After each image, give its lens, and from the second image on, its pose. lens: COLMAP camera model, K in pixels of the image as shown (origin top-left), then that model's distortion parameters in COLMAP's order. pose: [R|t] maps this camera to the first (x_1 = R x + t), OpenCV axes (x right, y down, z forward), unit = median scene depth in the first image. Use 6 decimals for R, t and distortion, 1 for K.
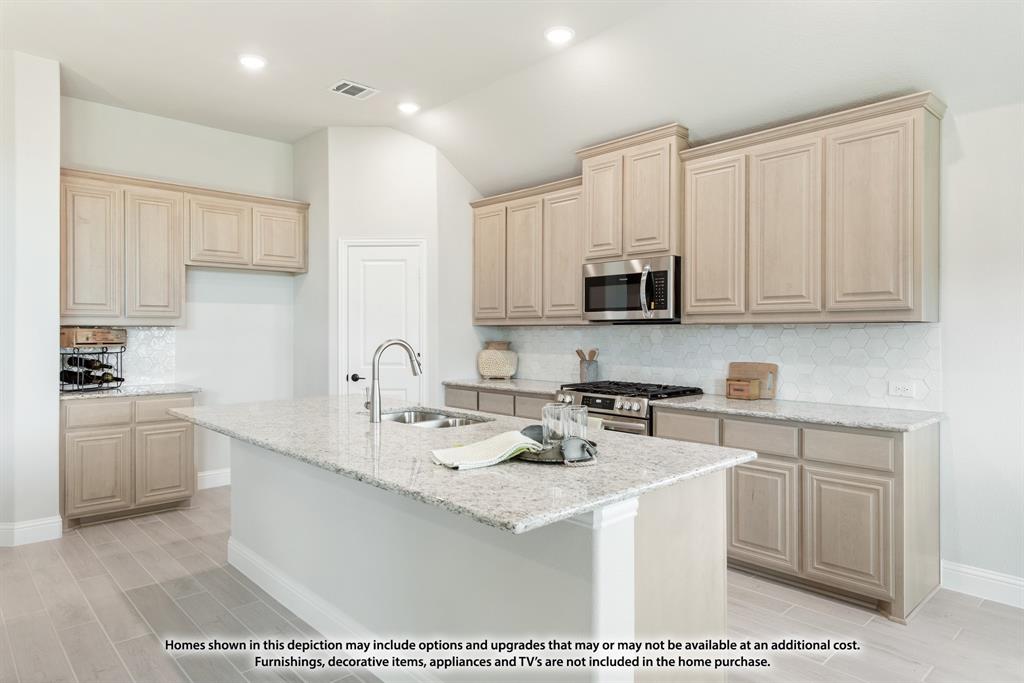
lens RADIAL K [[593.4, 0, 512.0], [0, 593.4, 341.5], [0, 0, 1]] dist [0.003289, 0.000753]
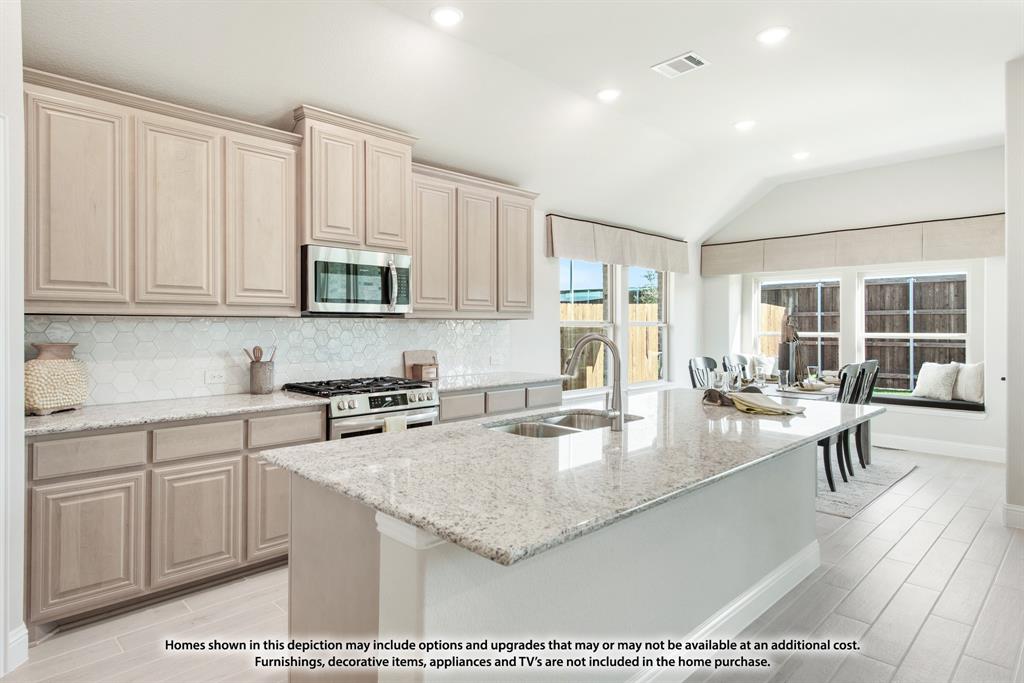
lens RADIAL K [[601.9, 0, 513.0], [0, 601.9, 323.1], [0, 0, 1]] dist [0.000140, 0.000096]
pose [[-0.041683, 0.002124, 0.999129, -0.599518], [0.015348, 0.999881, -0.001486, -0.011651], [-0.999013, 0.015273, -0.041711, 0.613900]]
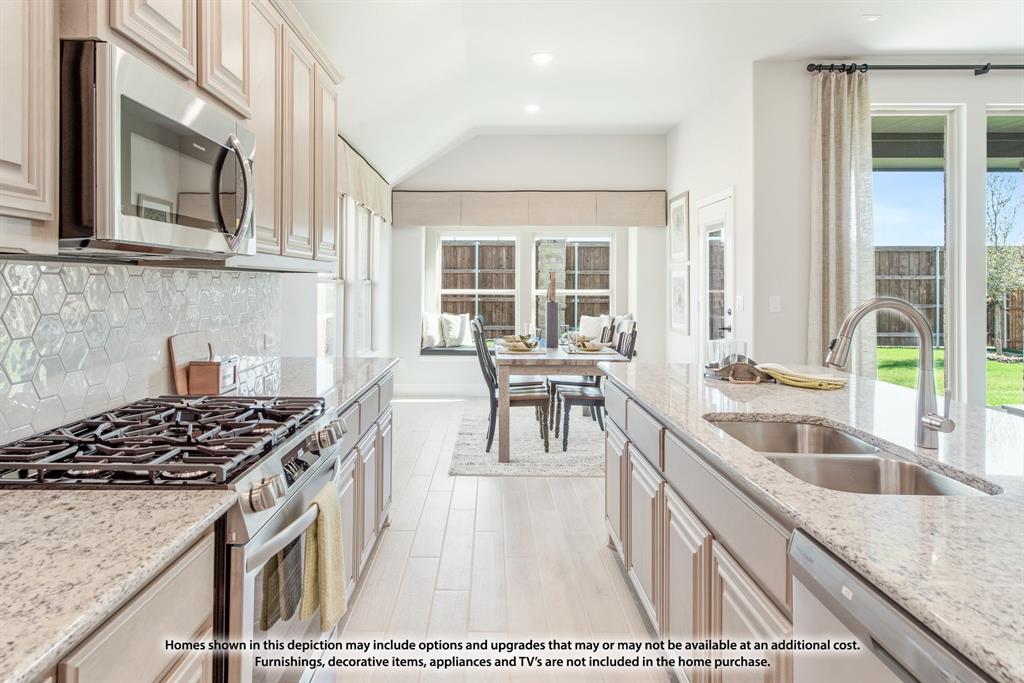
lens RADIAL K [[600.6, 0, 510.0], [0, 600.6, 283.4], [0, 0, 1]] dist [-0.001266, -0.000280]
pose [[-0.745953, -0.006276, 0.665969, -0.156325], [0.003789, 0.999899, 0.013667, -0.015588], [-0.665988, 0.012718, -0.745854, 0.896104]]
